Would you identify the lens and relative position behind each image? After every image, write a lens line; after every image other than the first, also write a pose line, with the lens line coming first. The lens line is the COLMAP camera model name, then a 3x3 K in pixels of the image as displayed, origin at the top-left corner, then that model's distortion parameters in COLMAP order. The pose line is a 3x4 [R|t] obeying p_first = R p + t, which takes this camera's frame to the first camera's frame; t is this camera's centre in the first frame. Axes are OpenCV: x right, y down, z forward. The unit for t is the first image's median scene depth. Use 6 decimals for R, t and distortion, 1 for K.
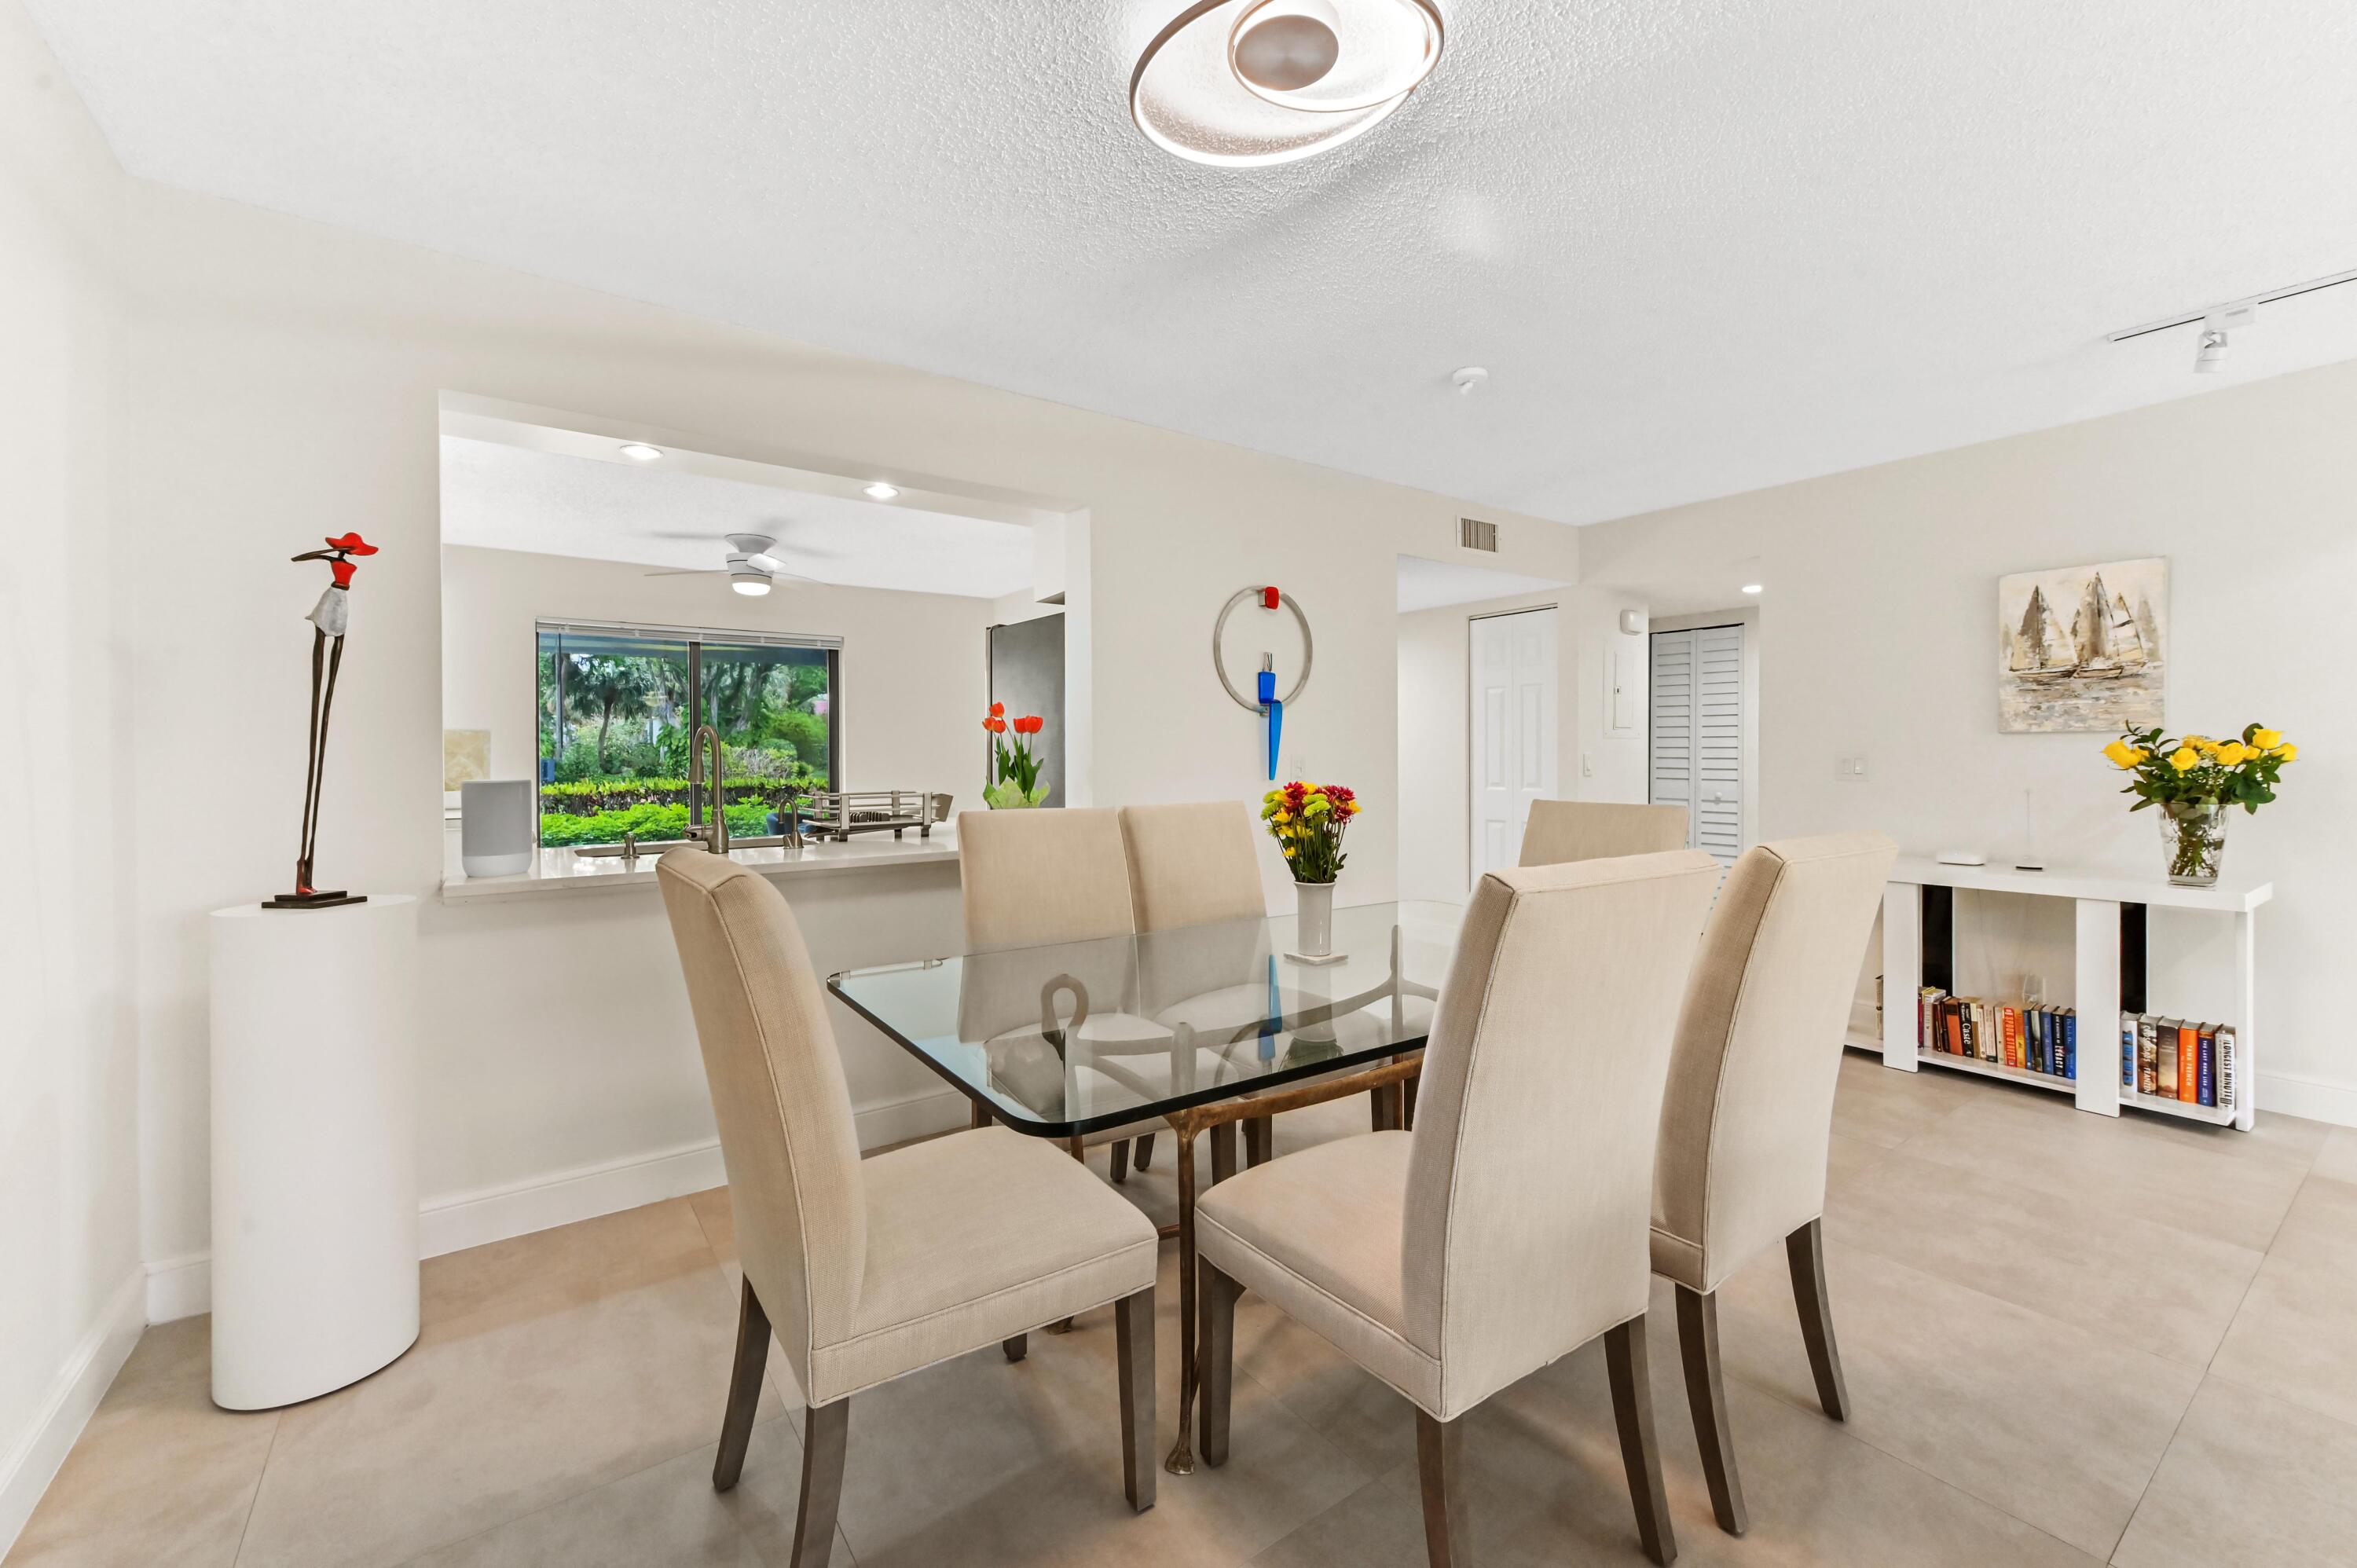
lens RADIAL K [[952.9, 0, 1161.6], [0, 952.9, 775.0], [0, 0, 1]] dist [-0.000464, 0.000386]
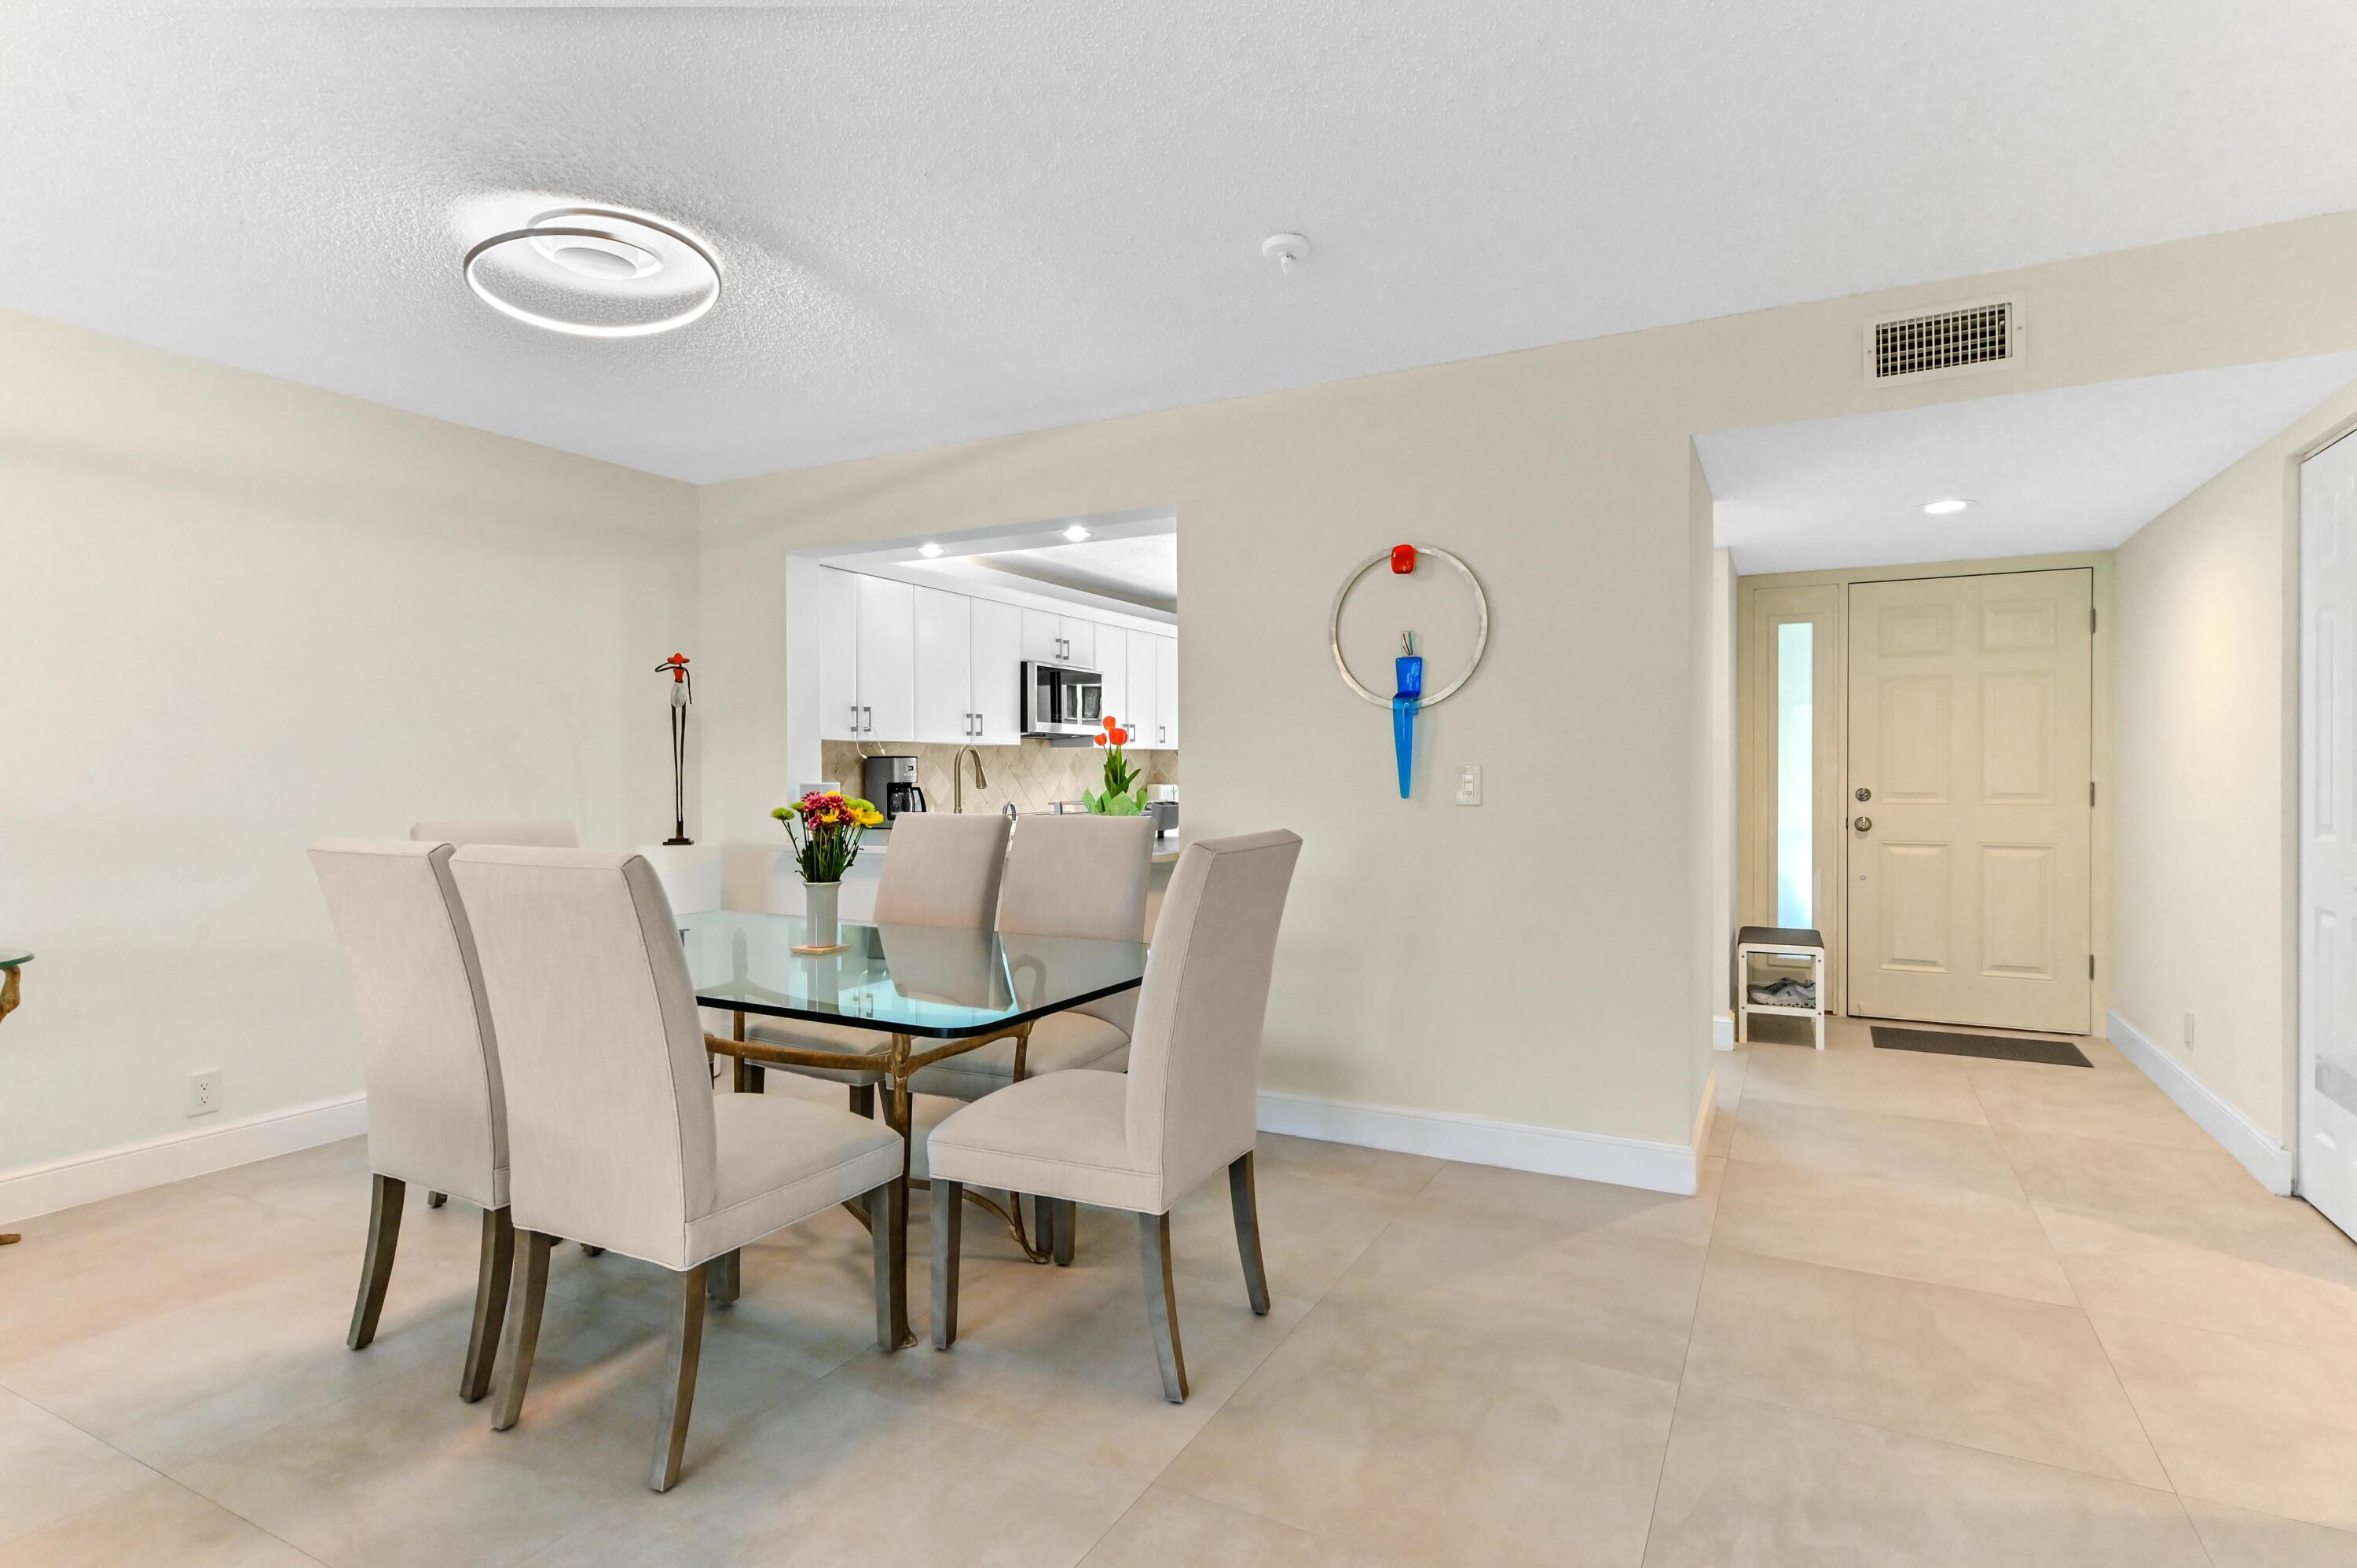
lens RADIAL K [[1205.7, 0, 1185.8], [0, 1205.7, 771.7], [0, 0, 1]] dist [0.020654, -0.000266]
pose [[0.450916, 0.004207, -0.892557, 0.914301], [-0.013345, 0.999909, -0.002029, -0.011192], [0.892467, 0.012826, 0.450931, 0.408603]]
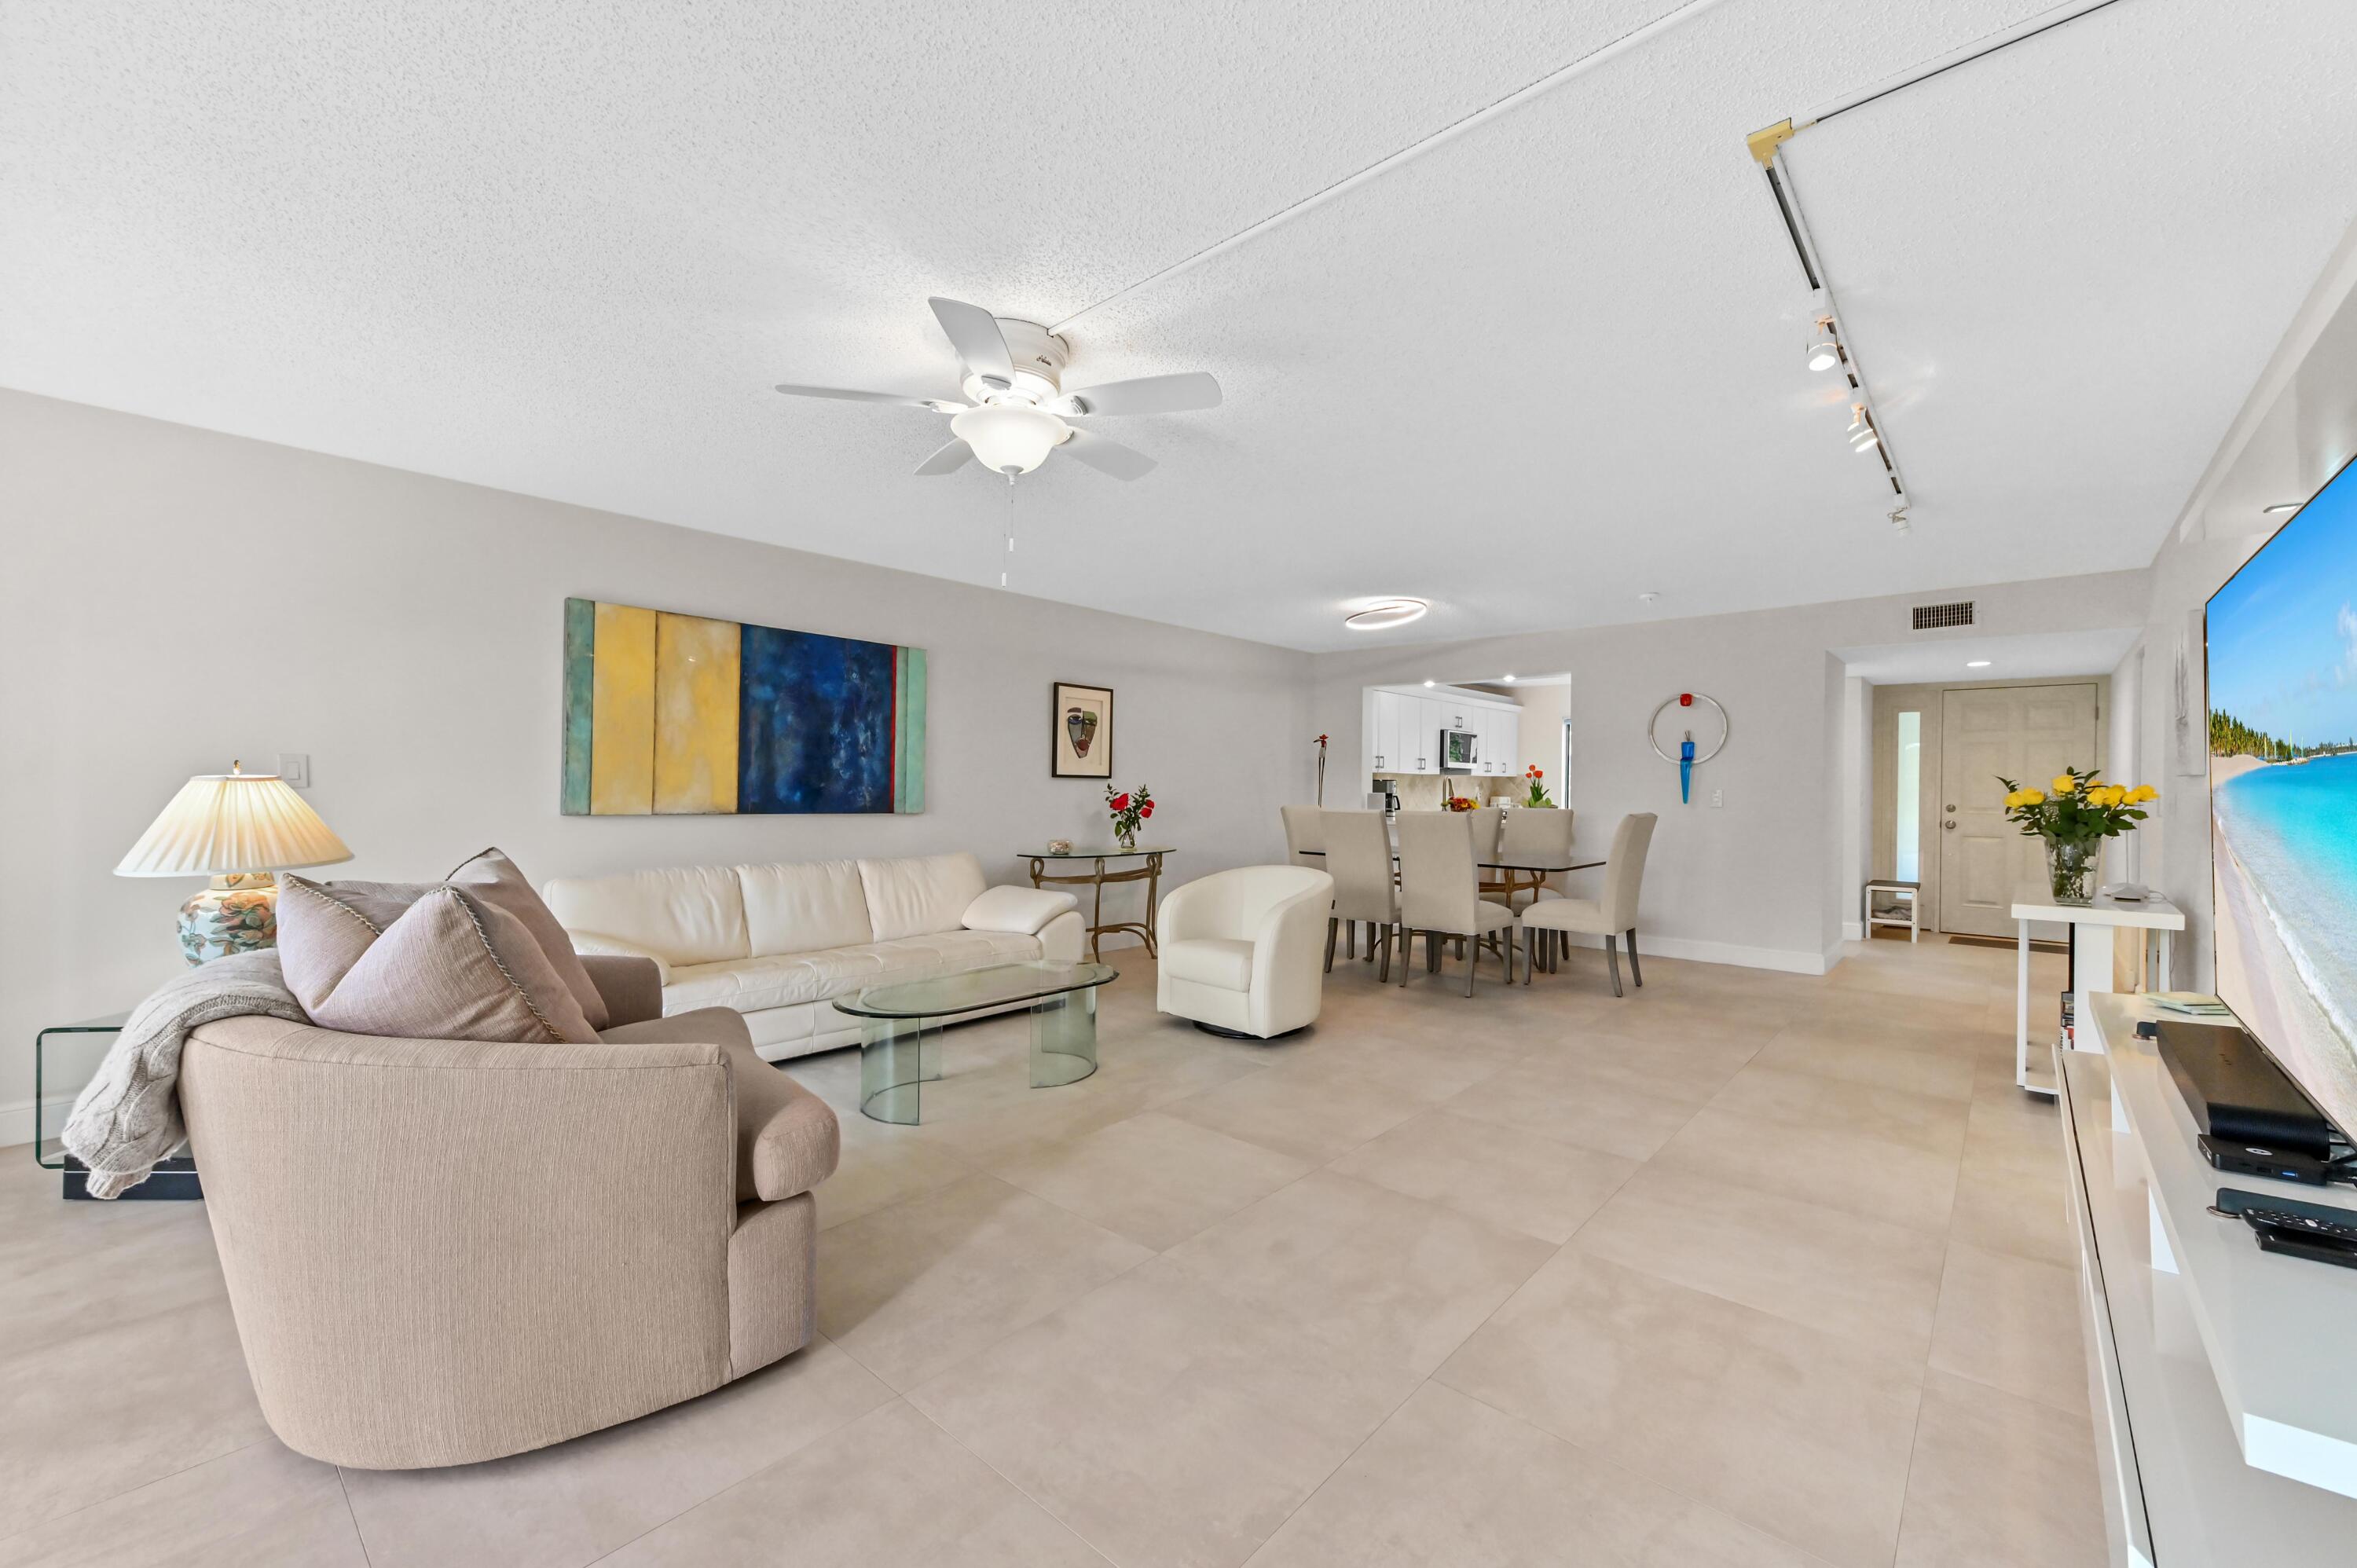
lens RADIAL K [[943.4, 0, 1178.5], [0, 943.4, 785.5], [0, 0, 1]] dist [0.016839, -0.000980]
pose [[0.217793, 0.008329, -0.975959, 1.645193], [-0.027328, 0.999624, 0.002432, -0.006014], [0.975612, 0.026142, 0.217939, -0.304028]]
